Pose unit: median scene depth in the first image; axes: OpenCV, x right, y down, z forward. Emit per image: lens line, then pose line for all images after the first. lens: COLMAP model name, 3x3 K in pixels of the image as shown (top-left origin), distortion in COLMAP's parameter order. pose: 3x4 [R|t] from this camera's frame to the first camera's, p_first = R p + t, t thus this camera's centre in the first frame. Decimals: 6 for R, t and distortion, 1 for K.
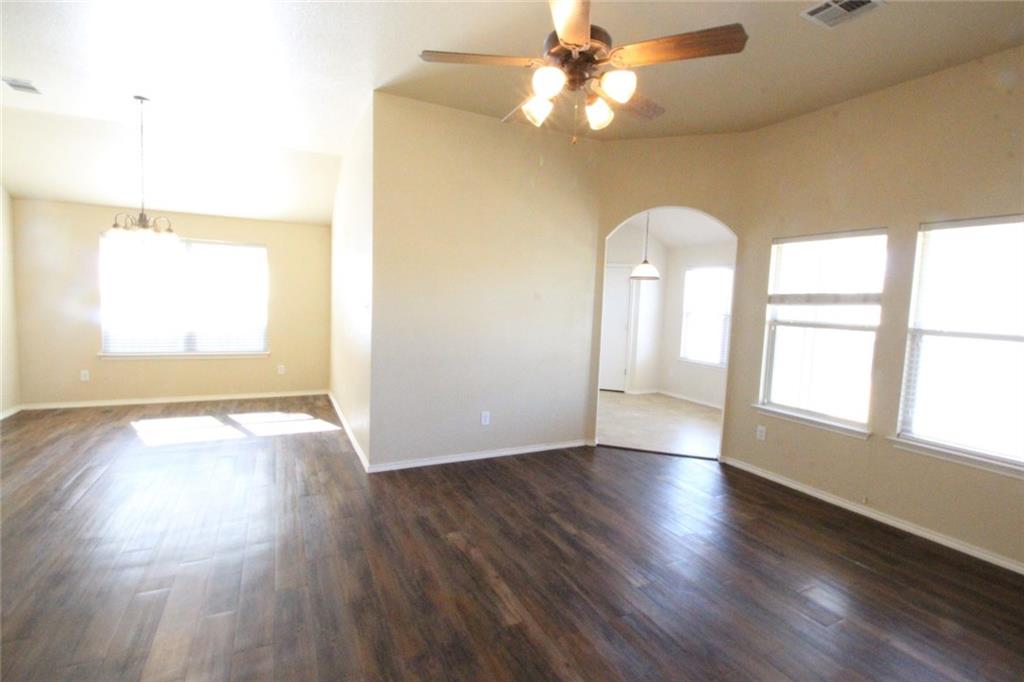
lens RADIAL K [[473.9, 0, 515.8], [0, 473.9, 338.1], [0, 0, 1]] dist [-0.000276, -0.001670]
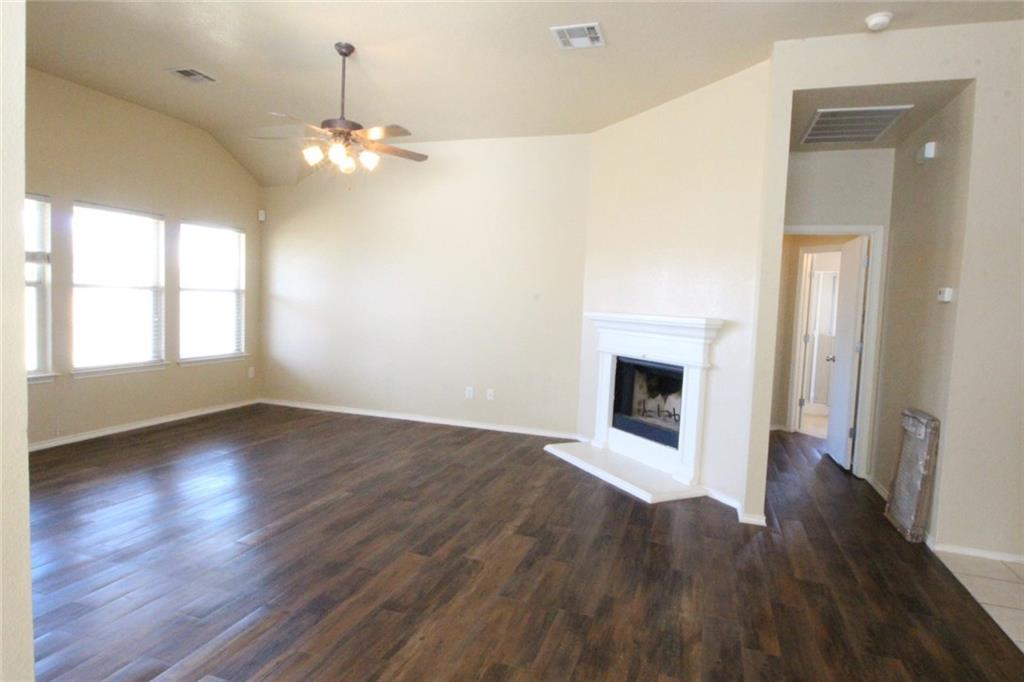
lens RADIAL K [[574.1, 0, 512.0], [0, 574.1, 341.0], [0, 0, 1]] dist [-0.002068, -0.000374]
pose [[-0.700488, -0.114413, 0.704433, -1.031445], [-0.007799, 0.988234, 0.152753, -0.105286], [-0.713622, 0.101508, -0.693138, 1.183747]]
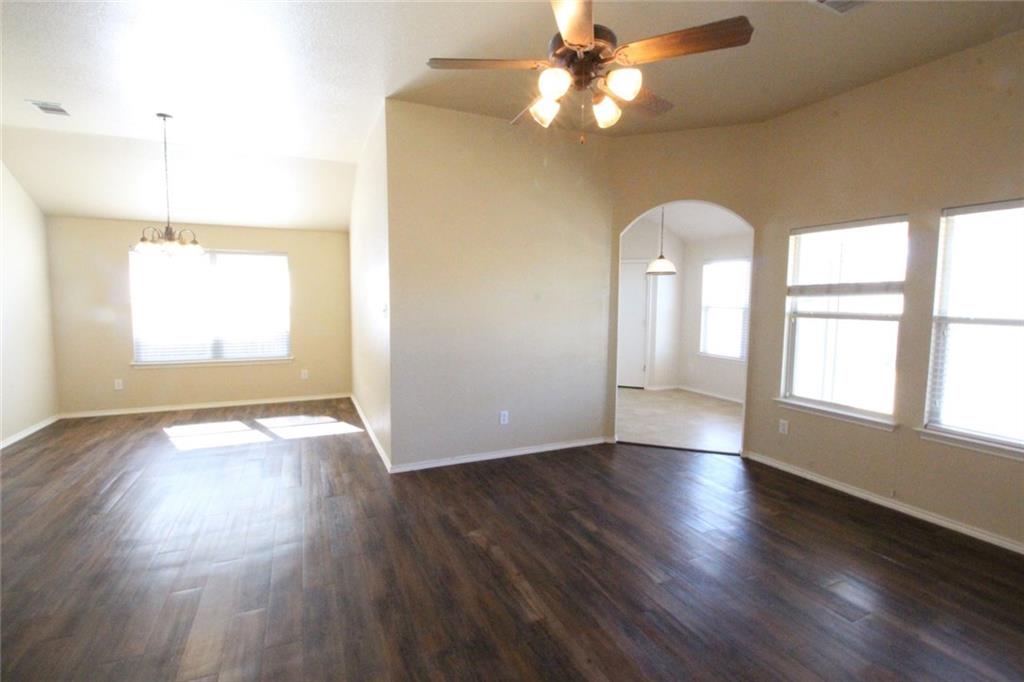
lens RADIAL K [[474.6, 0, 516.4], [0, 474.6, 336.3], [0, 0, 1]] dist [-0.000660, 0.000206]
pose [[0.998860, -0.026016, -0.040024, 0.009067], [0.025873, 0.999657, -0.004087, 0.001781], [0.040117, 0.003047, 0.999190, -0.010090]]
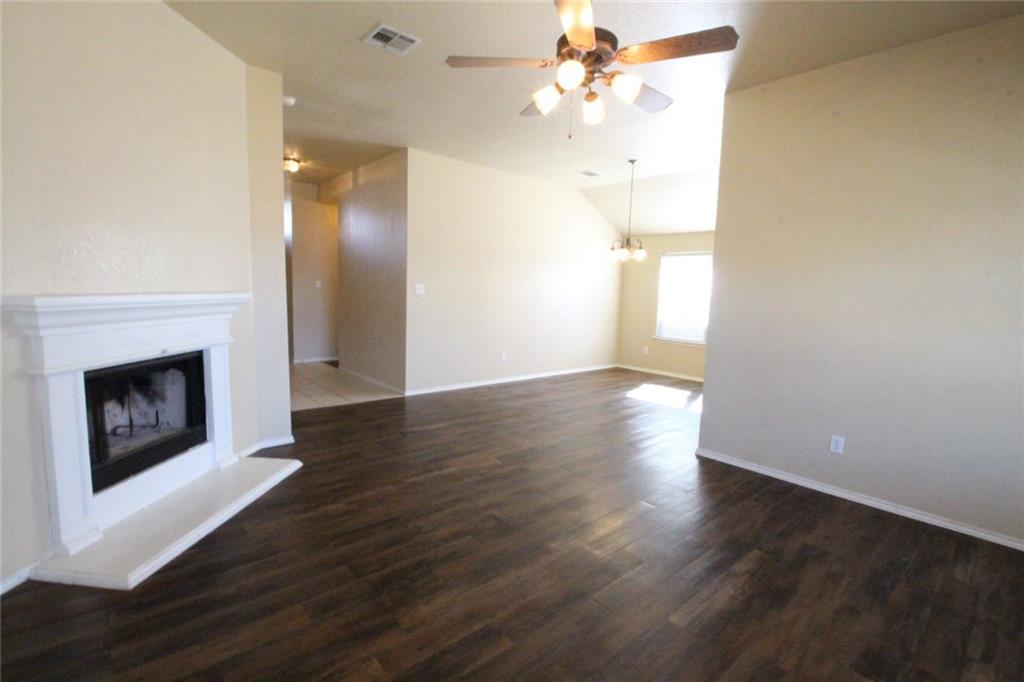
lens RADIAL K [[473.9, 0, 515.8], [0, 473.9, 338.1], [0, 0, 1]] dist [-0.000276, -0.001670]
pose [[0.249589, 0.071989, -0.965672, 0.698162], [-0.102619, 0.993584, 0.047547, 0.017572], [0.962899, 0.087230, 0.255375, 0.359601]]
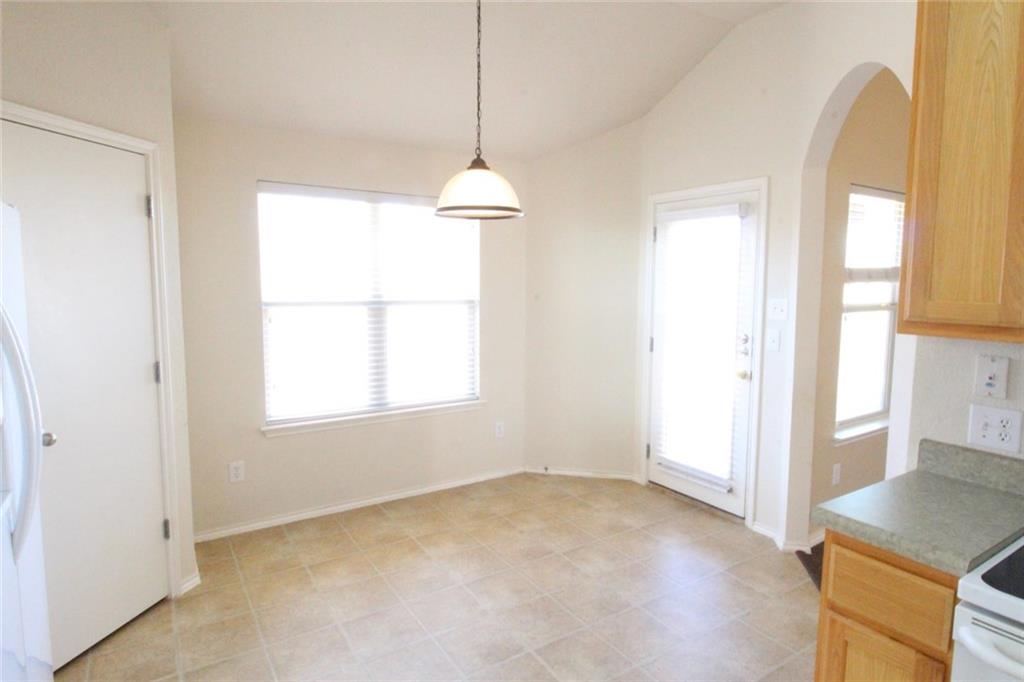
lens RADIAL K [[574.1, 0, 512.0], [0, 574.1, 341.0], [0, 0, 1]] dist [-0.002068, -0.000374]
pose [[-0.100215, -0.125009, 0.987081, -0.272453], [0.076285, 0.988190, 0.132894, -0.162136], [-0.992037, 0.088617, -0.089495, 1.886272]]
